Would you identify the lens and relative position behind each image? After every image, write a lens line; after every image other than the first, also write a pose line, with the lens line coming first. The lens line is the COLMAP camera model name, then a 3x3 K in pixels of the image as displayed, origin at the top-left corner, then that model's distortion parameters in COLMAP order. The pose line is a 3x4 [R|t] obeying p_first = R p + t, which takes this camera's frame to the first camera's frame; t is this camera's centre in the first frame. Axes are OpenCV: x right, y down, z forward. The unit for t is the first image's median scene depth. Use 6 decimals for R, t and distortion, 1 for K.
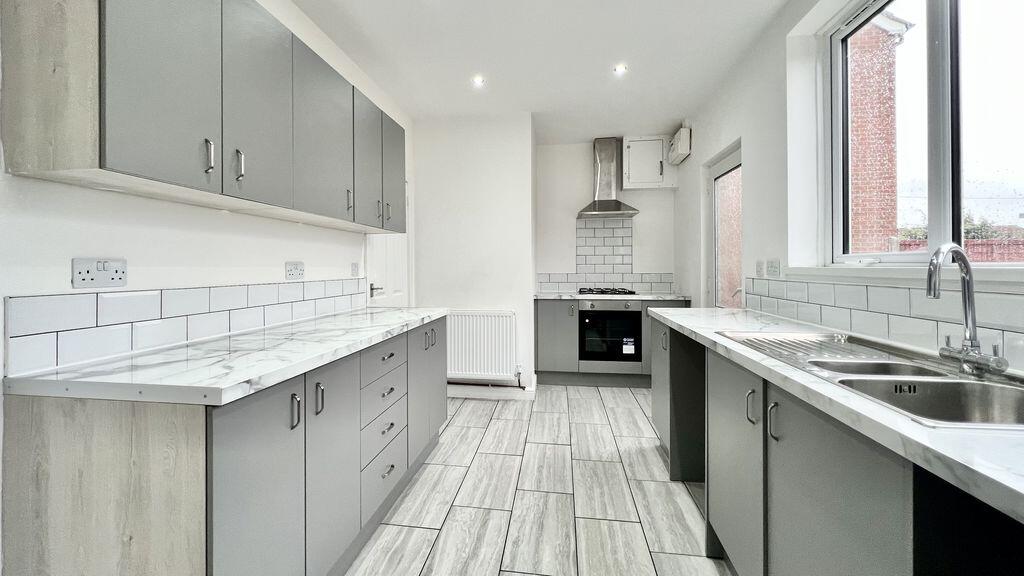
lens RADIAL K [[411.3, 0, 518.3], [0, 411.3, 264.9], [0, 0, 1]] dist [0.000347, -0.000018]
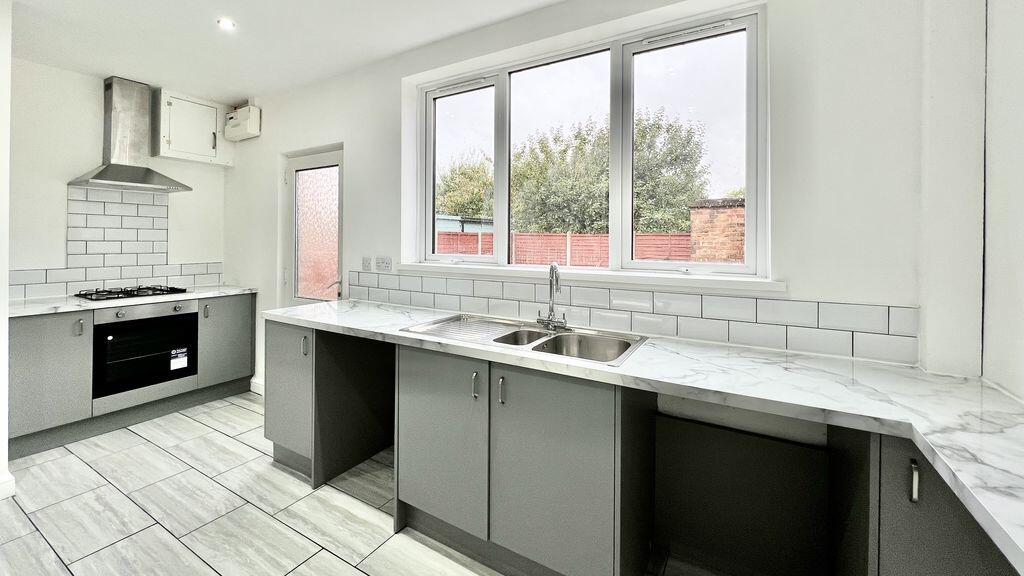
lens RADIAL K [[399.6, 0, 494.1], [0, 399.6, 237.8], [0, 0, 1]] dist [-0.000176, 0.000085]
pose [[0.415503, 0.016682, 0.909439, -0.289194], [-0.014801, 0.999823, -0.011578, -0.056207], [-0.909471, -0.008650, 0.415677, 0.211239]]
